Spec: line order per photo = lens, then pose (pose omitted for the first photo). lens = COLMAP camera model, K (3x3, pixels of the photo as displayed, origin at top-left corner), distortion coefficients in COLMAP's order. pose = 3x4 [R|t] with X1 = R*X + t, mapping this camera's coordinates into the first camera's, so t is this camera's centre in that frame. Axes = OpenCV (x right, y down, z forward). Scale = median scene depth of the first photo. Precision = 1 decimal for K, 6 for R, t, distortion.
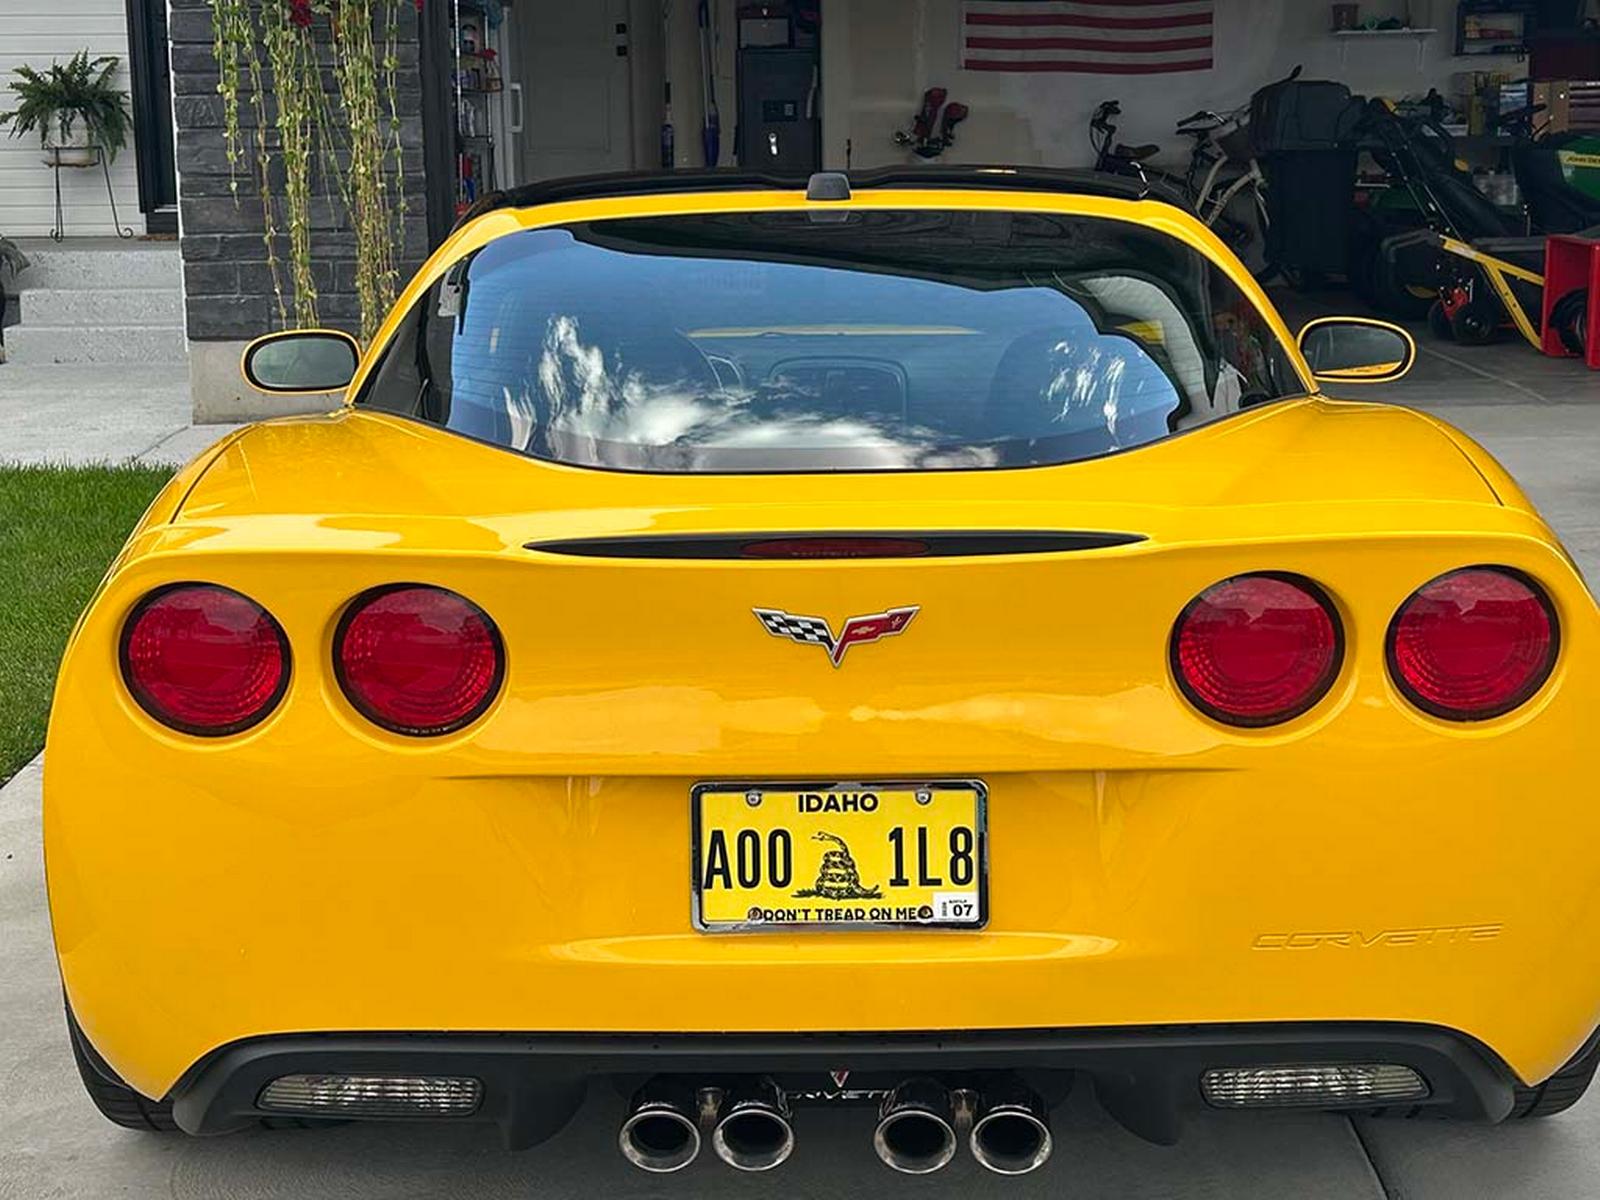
lens RADIAL K [[2715.2, 0, 807.6], [0, 2715.2, 603.8], [0, 0, 1]] dist [0.138247, 0.000000]
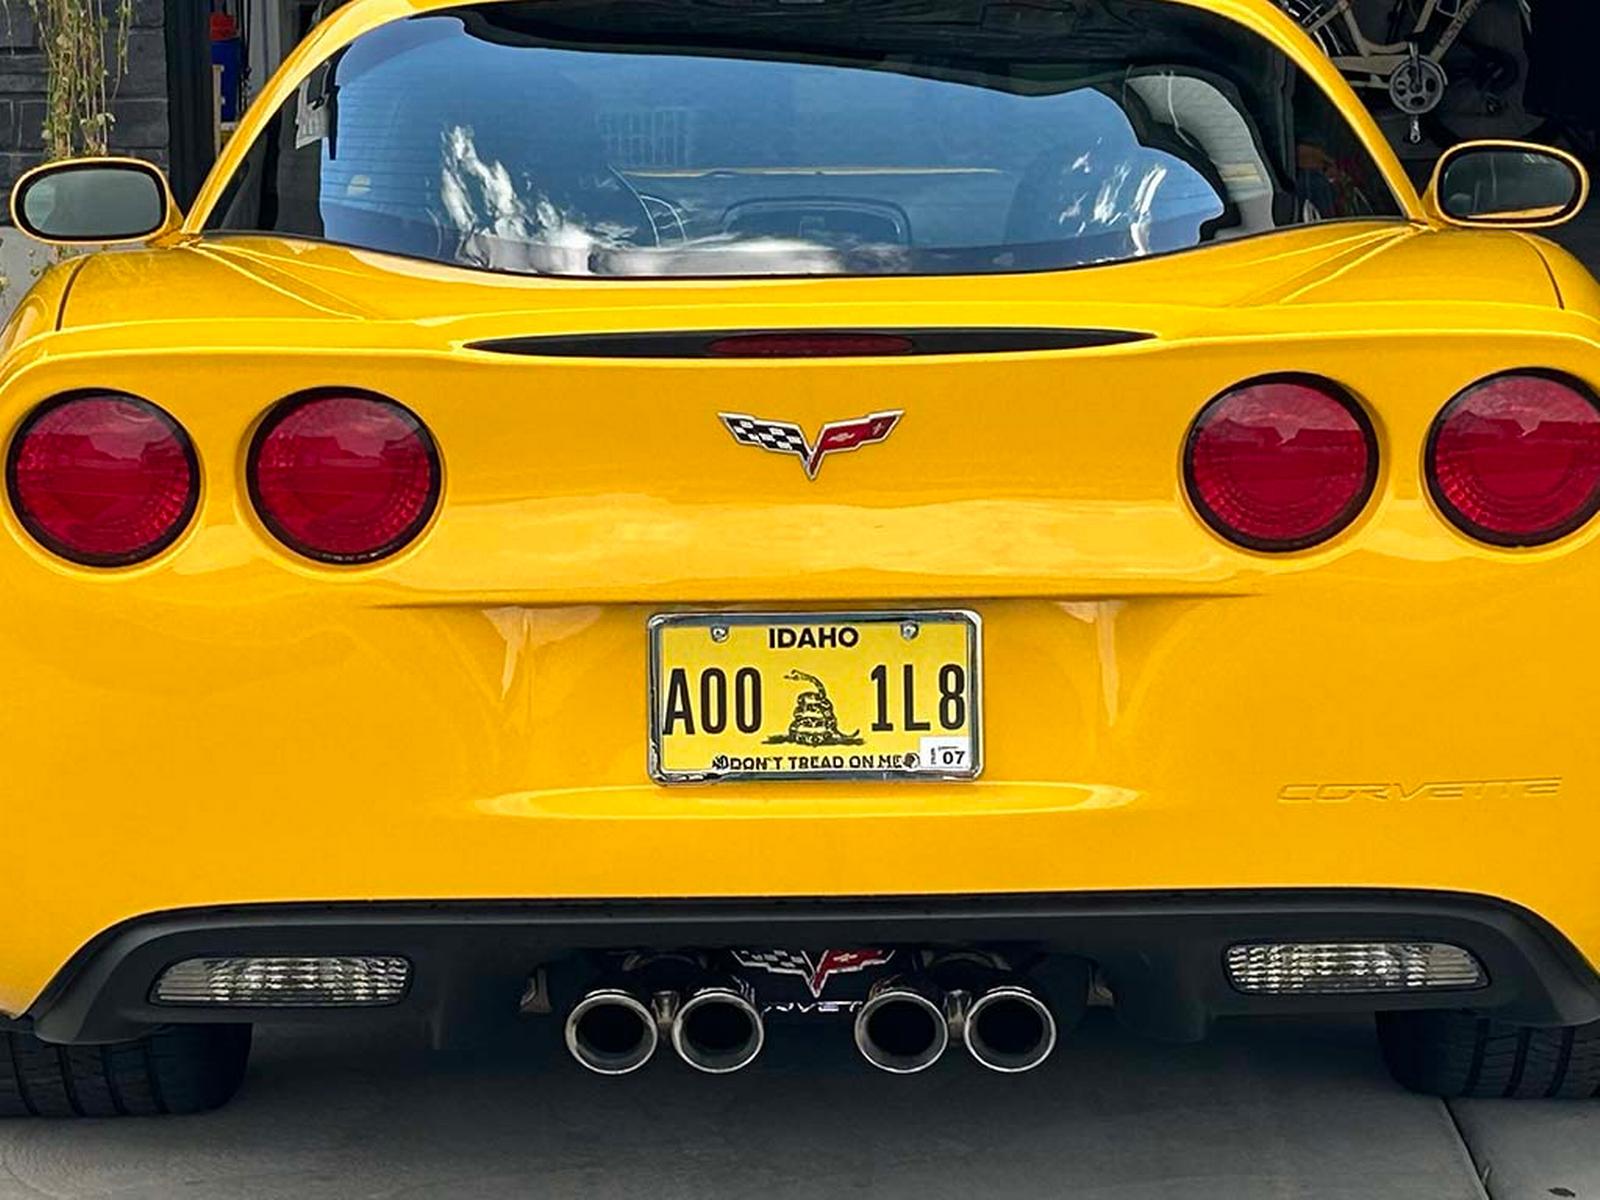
lens RADIAL K [[5189.8, 0, 796.8], [0, 5189.8, 598.9], [0, 0, 1]] dist [0.143725, 0.000000]
pose [[0.999975, -0.000617, 0.007074, -0.006356], [0.000884, 0.999286, -0.037768, 0.124692], [-0.007046, 0.037773, 0.999261, -0.699456]]
